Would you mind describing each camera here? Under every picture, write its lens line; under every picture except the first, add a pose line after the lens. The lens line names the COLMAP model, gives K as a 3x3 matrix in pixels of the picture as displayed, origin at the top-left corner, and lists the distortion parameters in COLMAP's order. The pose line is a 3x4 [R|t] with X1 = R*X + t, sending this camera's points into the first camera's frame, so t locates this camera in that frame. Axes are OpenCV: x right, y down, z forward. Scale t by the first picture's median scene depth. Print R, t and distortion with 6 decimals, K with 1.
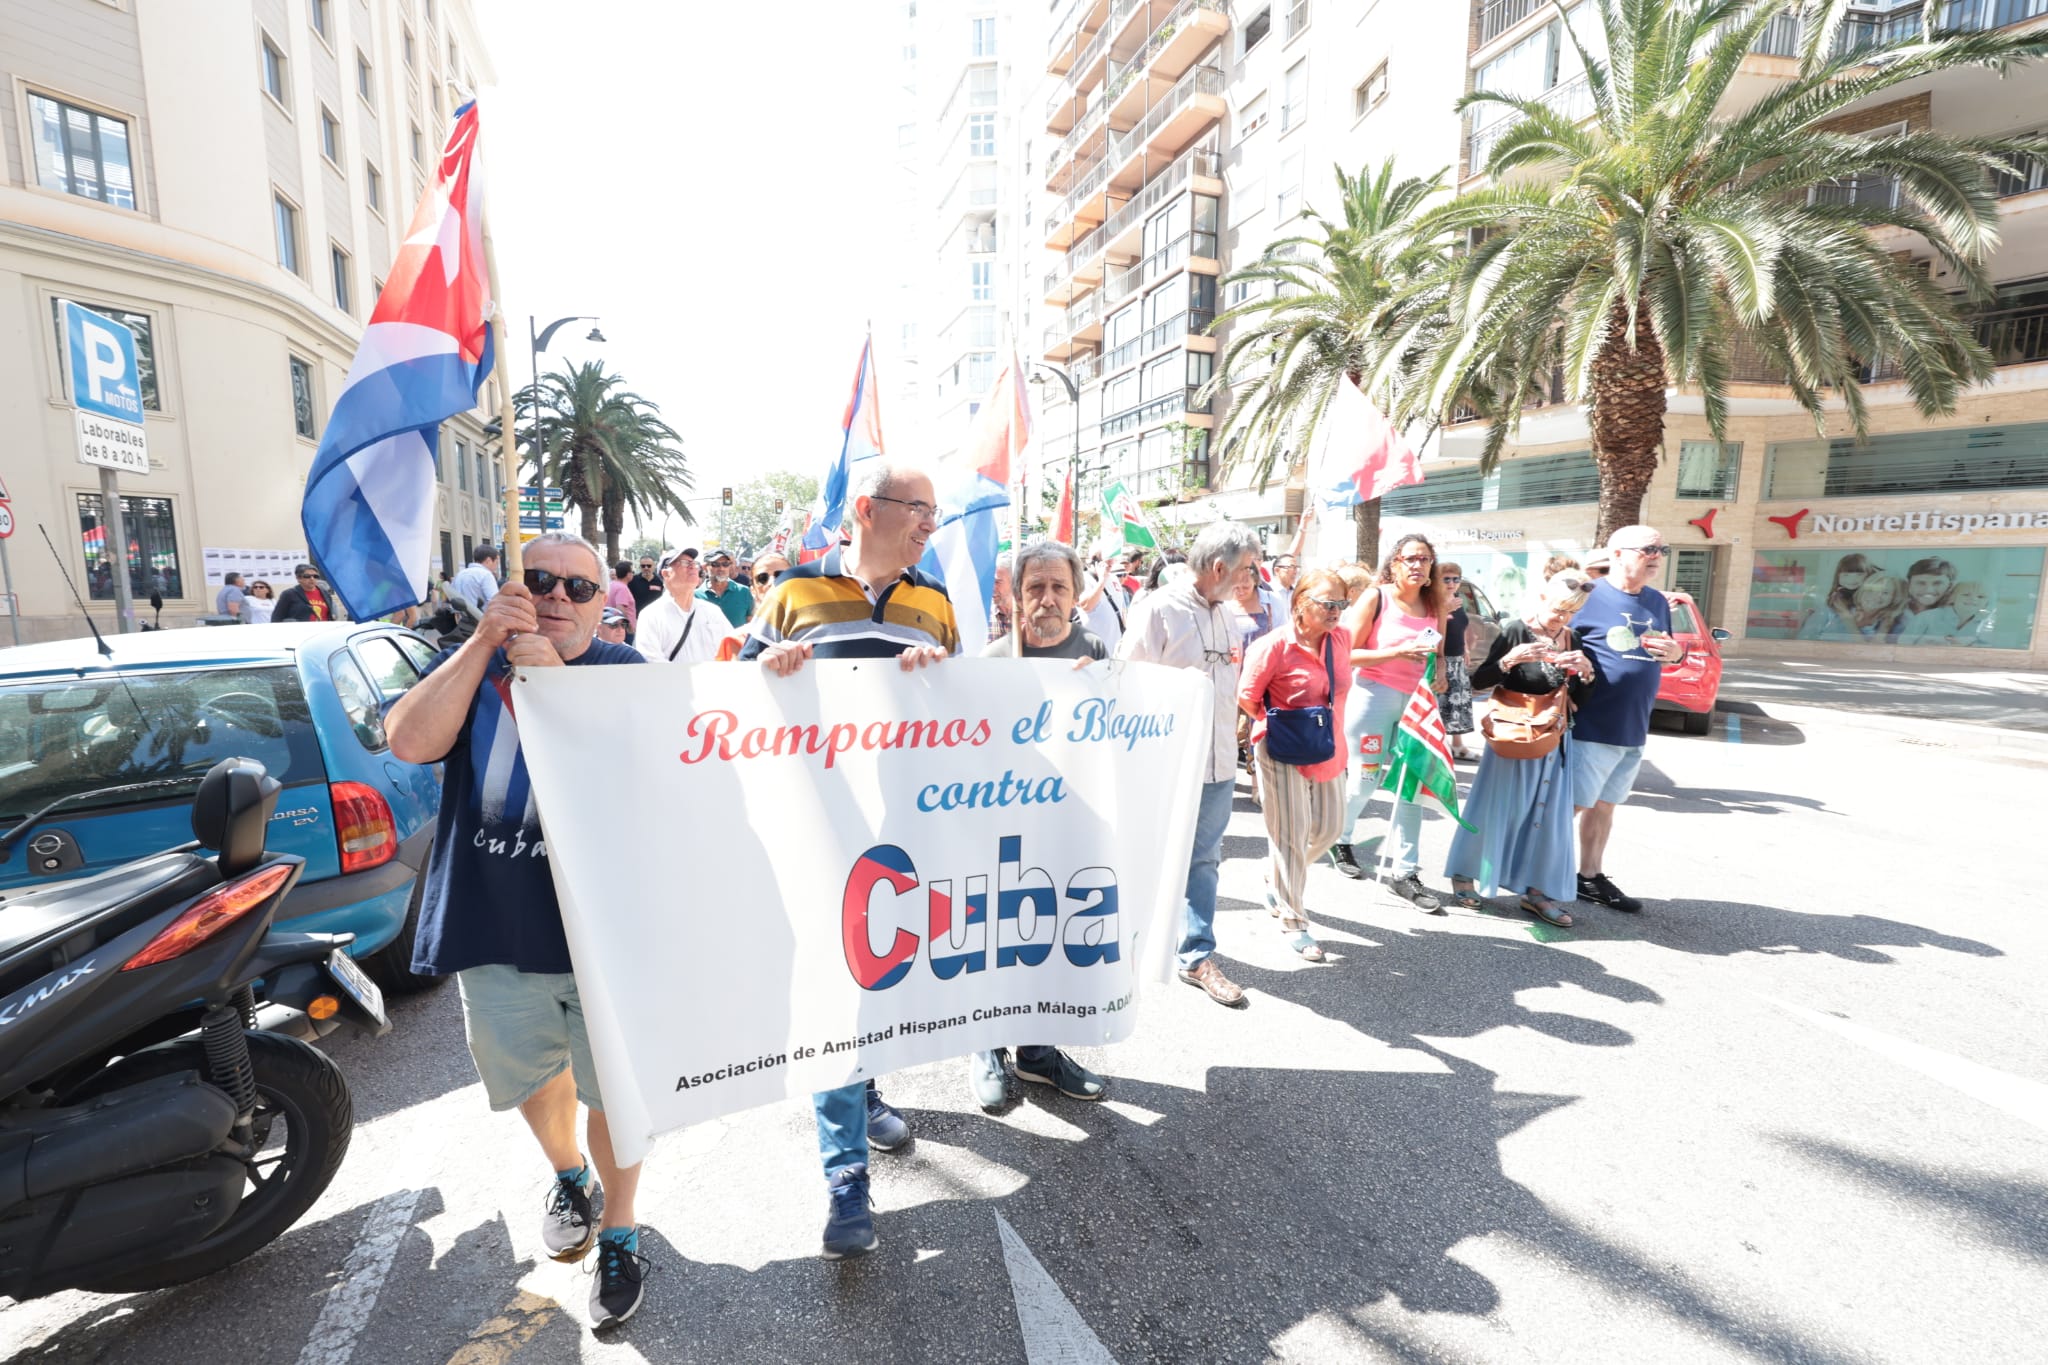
lens RADIAL K [[817.7, 0, 1020.2], [0, 817.7, 682.3], [0, 0, 1]] dist [-0.000554, -0.000191]
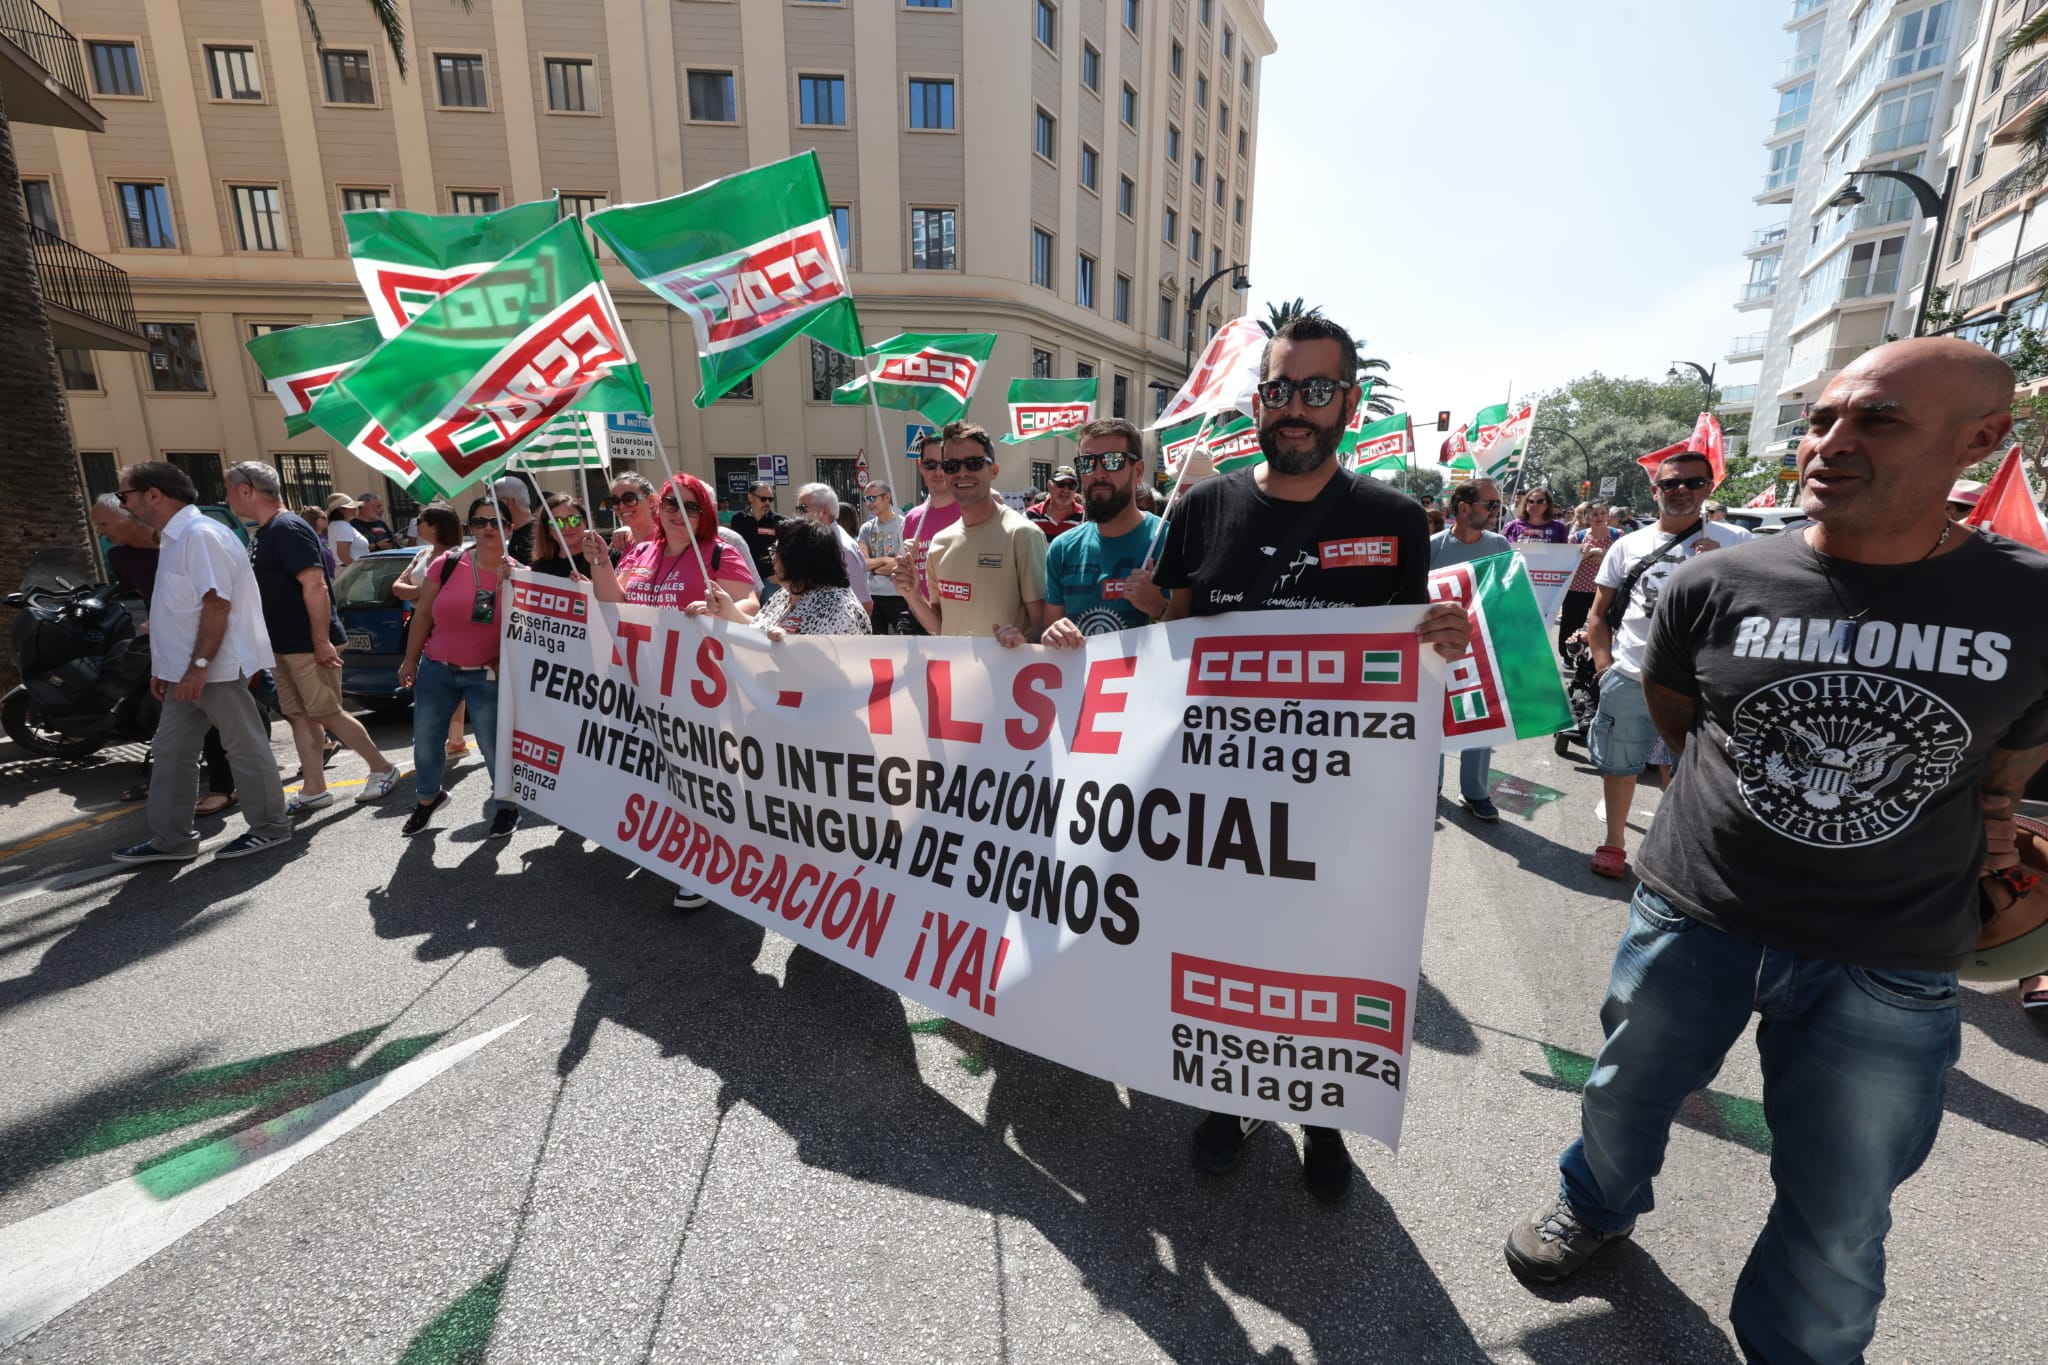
lens RADIAL K [[817.7, 0, 1020.4], [0, 817.7, 680.6], [0, 0, 1]] dist [-0.000554, -0.000191]
pose [[0.610202, 0.159299, -0.776065, 0.154247], [-0.097401, 0.987229, 0.126060, -0.011420], [0.786235, -0.001333, 0.617926, 0.077209]]
